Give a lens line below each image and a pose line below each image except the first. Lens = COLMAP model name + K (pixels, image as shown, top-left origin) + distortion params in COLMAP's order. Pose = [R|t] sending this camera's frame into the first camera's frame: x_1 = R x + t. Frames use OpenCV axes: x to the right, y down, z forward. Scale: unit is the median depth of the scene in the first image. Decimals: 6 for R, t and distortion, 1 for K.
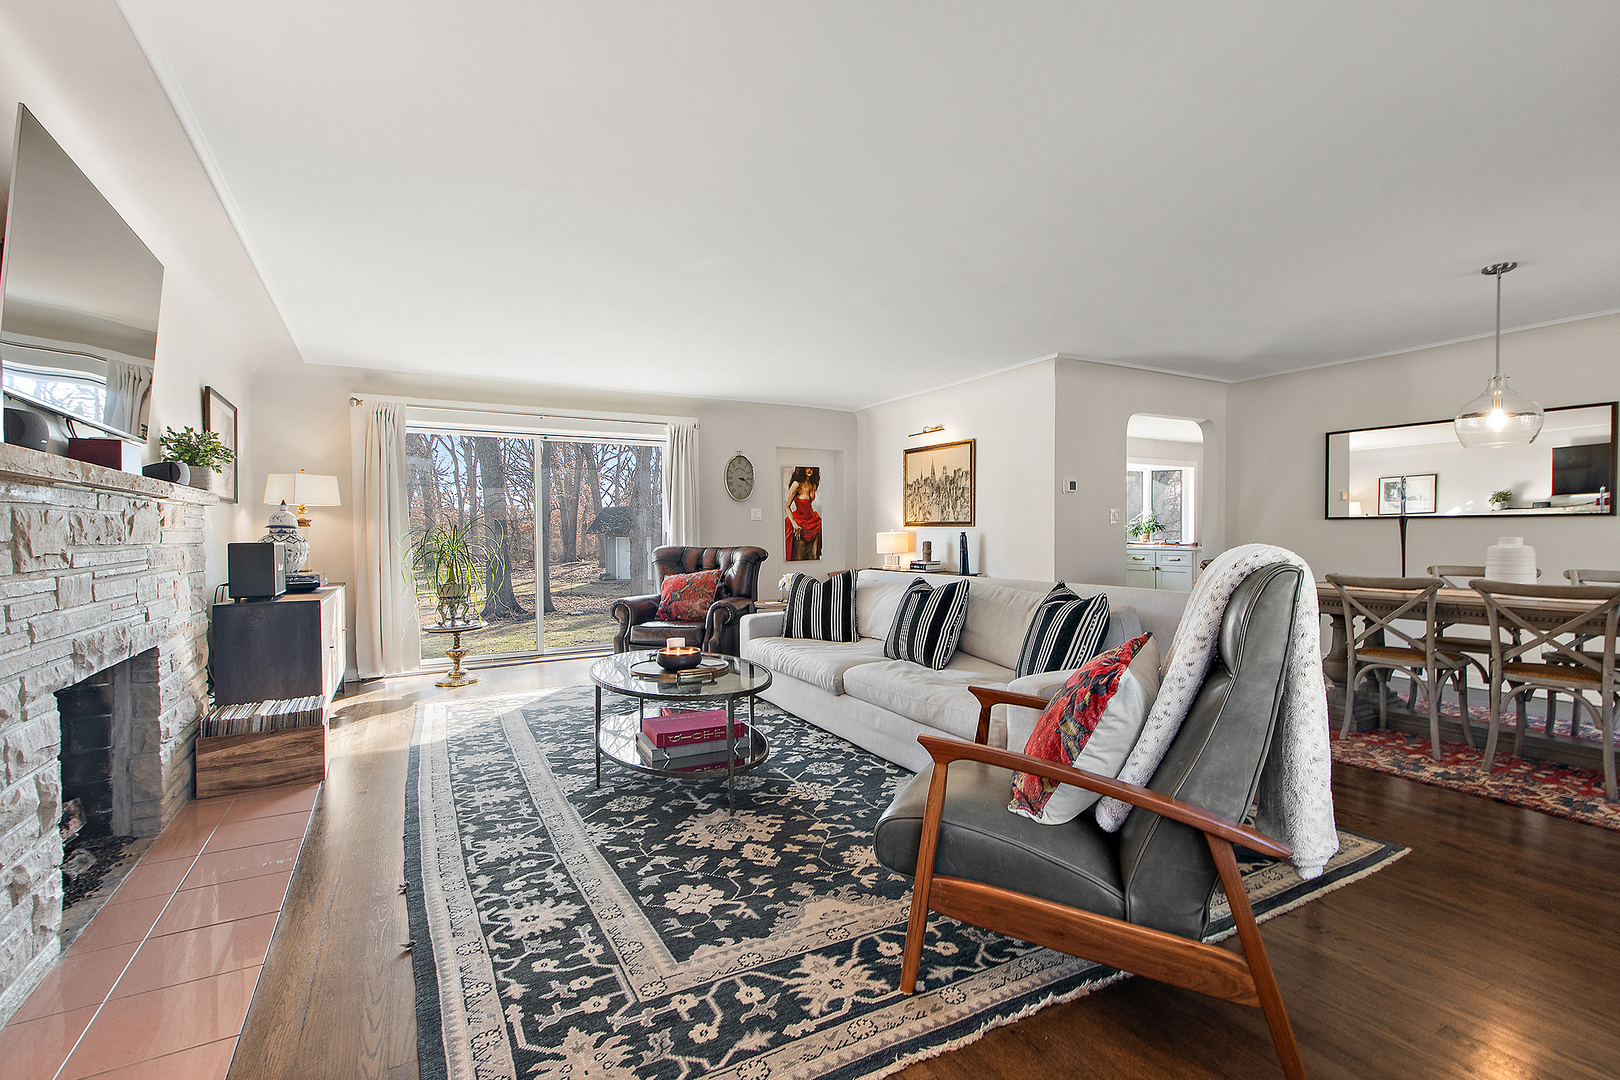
lens RADIAL K [[721.6, 0, 803.4], [0, 721.6, 545.0], [0, 0, 1]] dist [-0.002522, 0.000023]
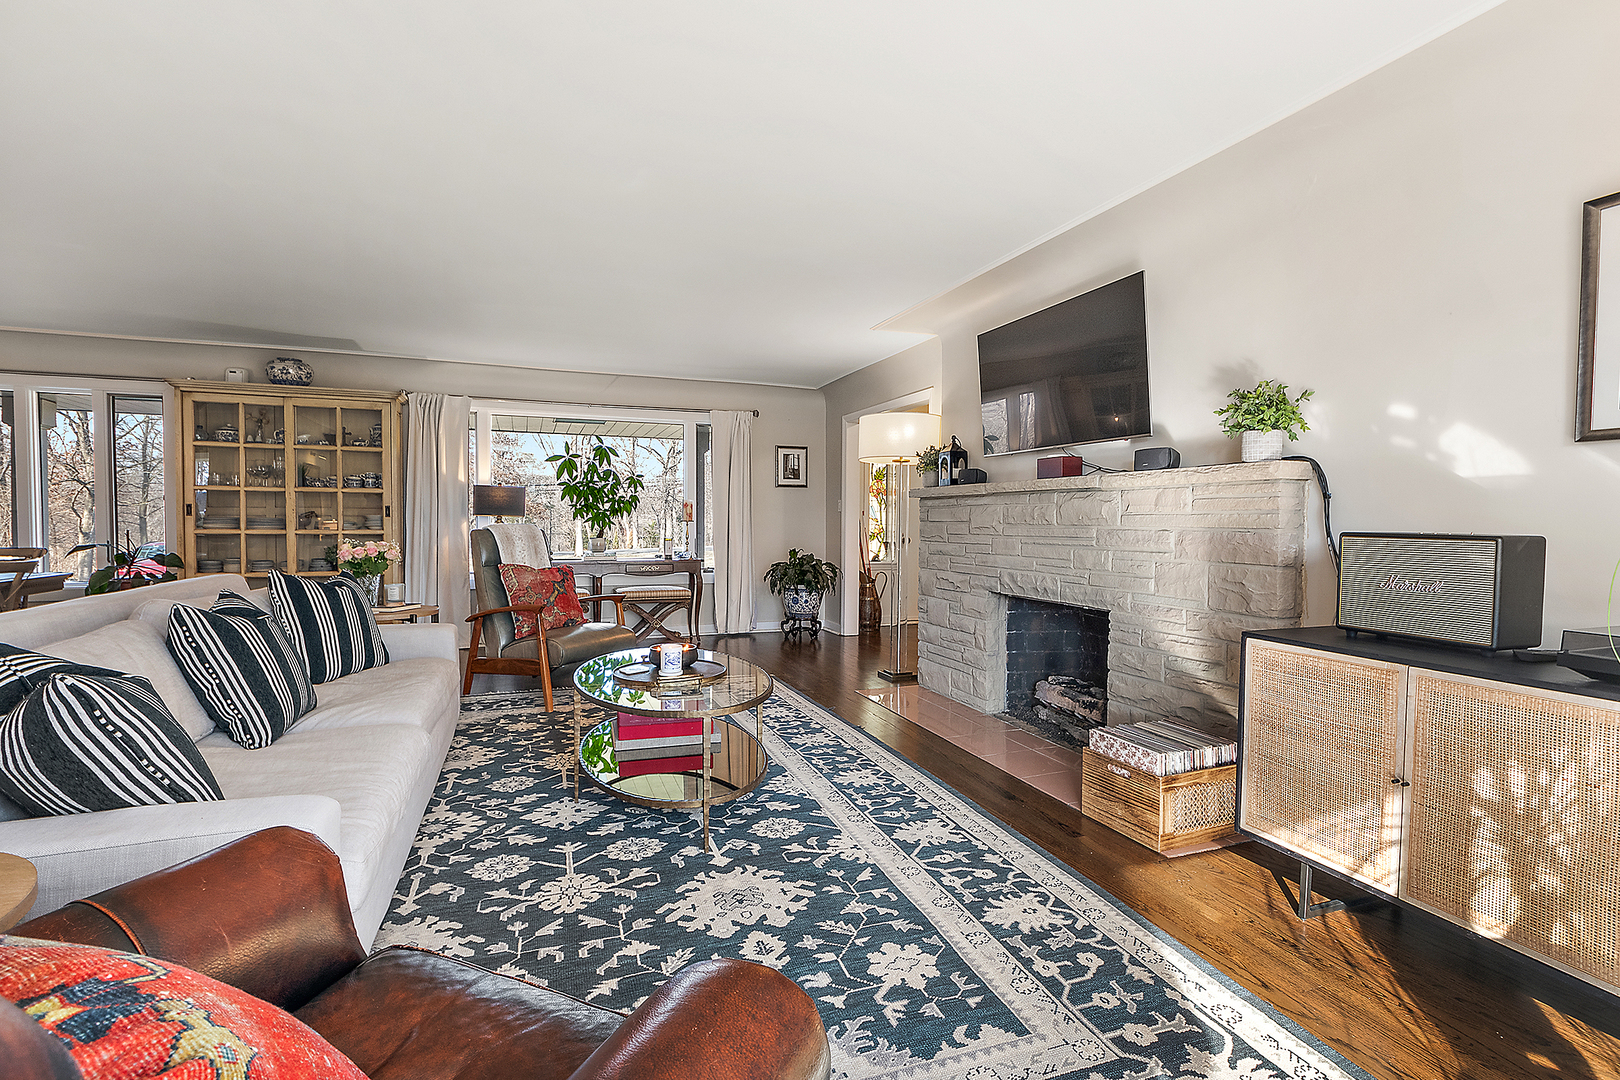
lens RADIAL K [[721.6, 0, 803.4], [0, 721.6, 545.0], [0, 0, 1]] dist [-0.002522, 0.000023]
pose [[-0.989602, -0.000966, 0.143827, -0.434747], [0.006730, 0.998571, 0.053017, -0.027604], [-0.143673, 0.053434, -0.988182, 1.741334]]
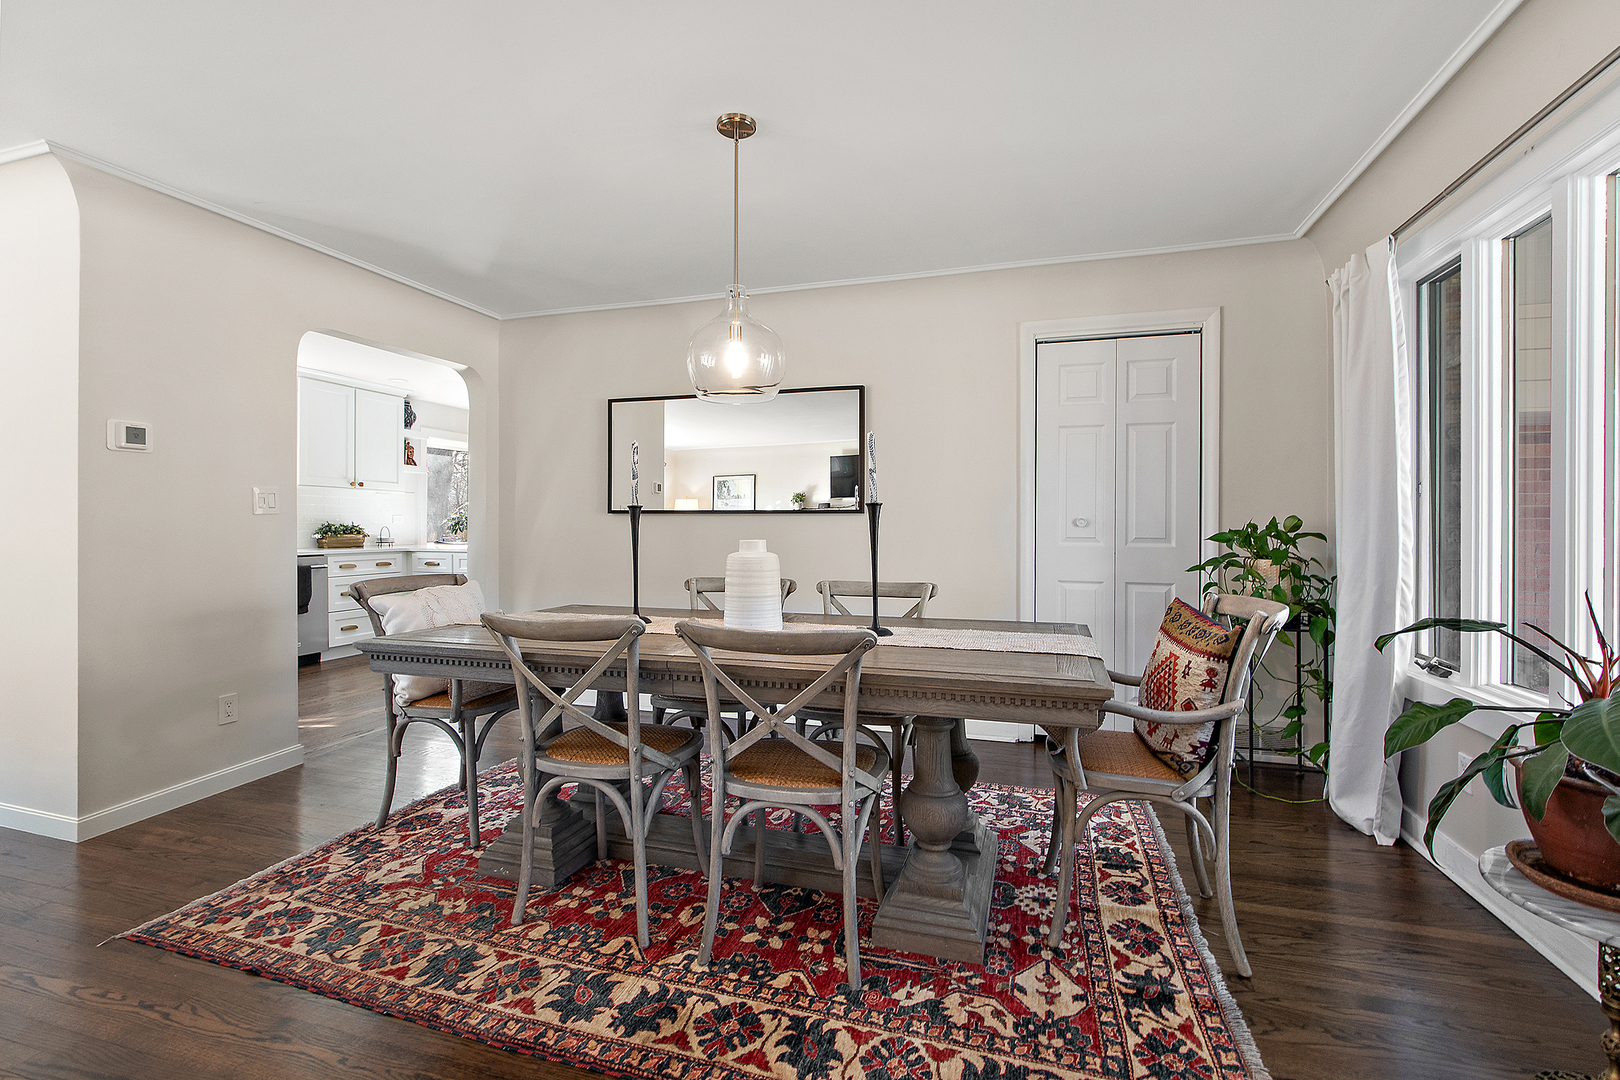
lens RADIAL K [[736.5, 0, 811.5], [0, 736.5, 529.2], [0, 0, 1]] dist [-0.001780, 0.000216]
pose [[0.718732, 0.003485, 0.695278, 0.565696], [0.006281, 0.999914, -0.011505, -0.013332], [-0.695259, 0.012636, 0.718648, 0.489432]]
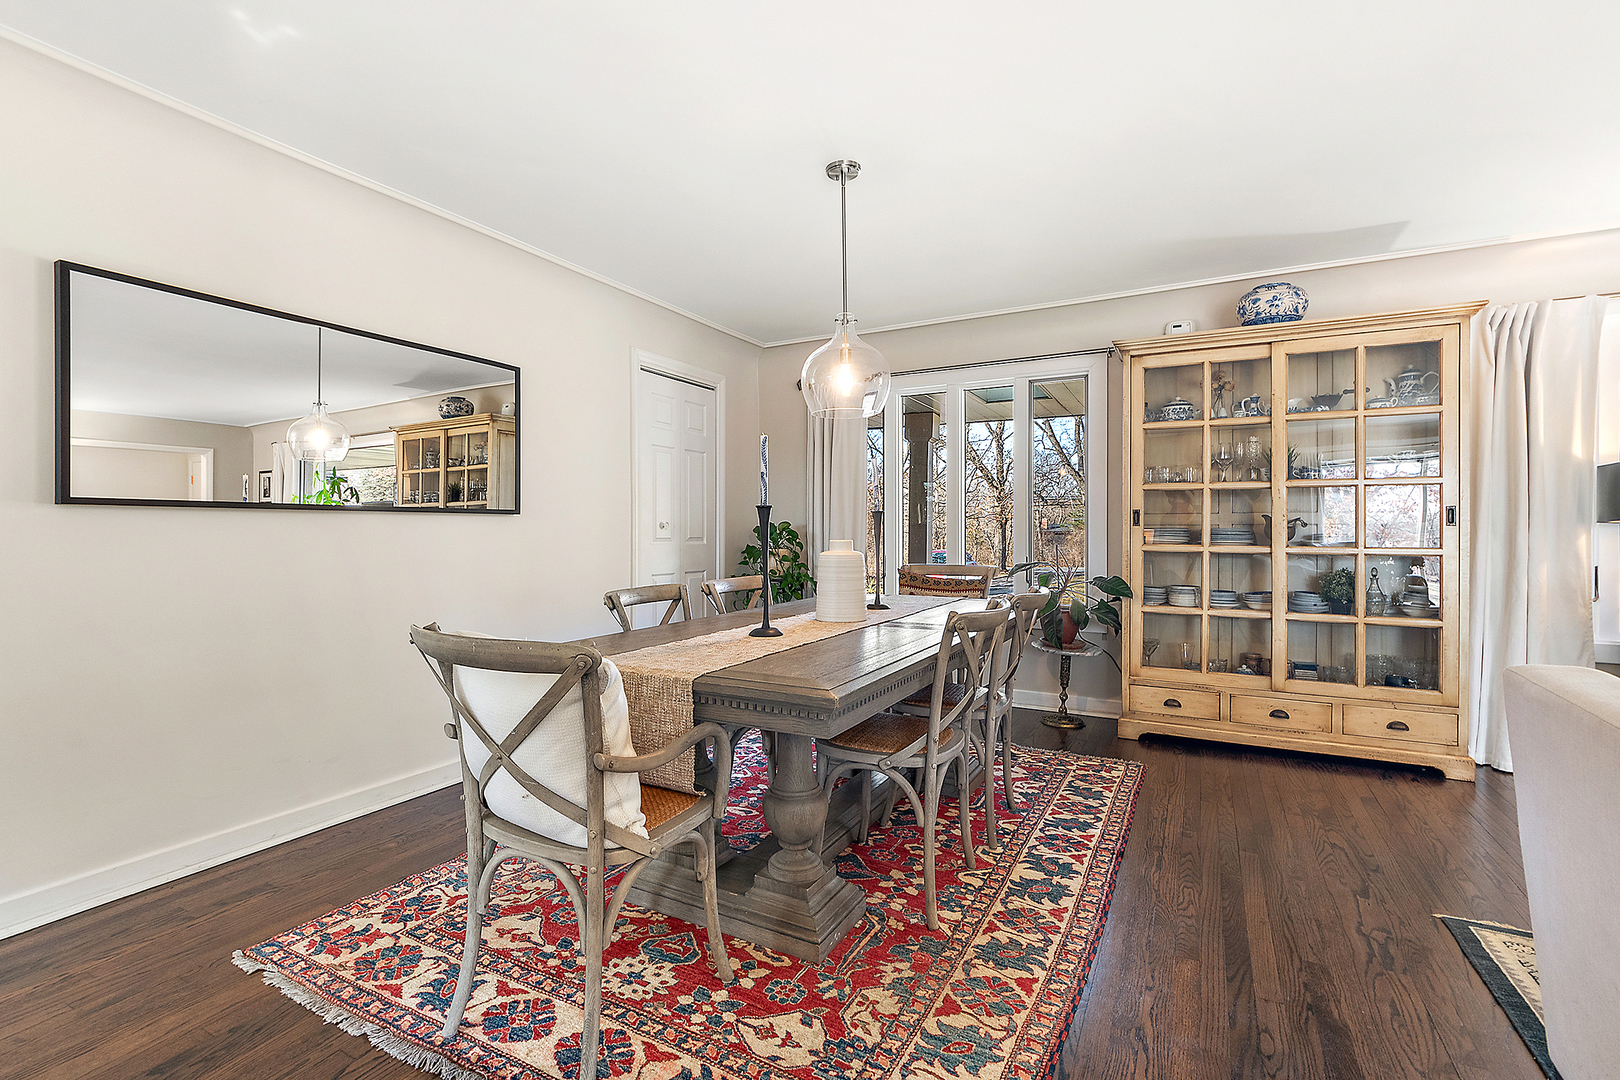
lens RADIAL K [[724.5, 0, 805.3], [0, 724.5, 534.3], [0, 0, 1]] dist [-0.001315, -0.000318]
pose [[-0.538103, -0.000859, 0.842879, 0.379281], [0.018790, 0.999739, 0.013015, -0.028342], [-0.842670, 0.022841, -0.537946, 1.457564]]
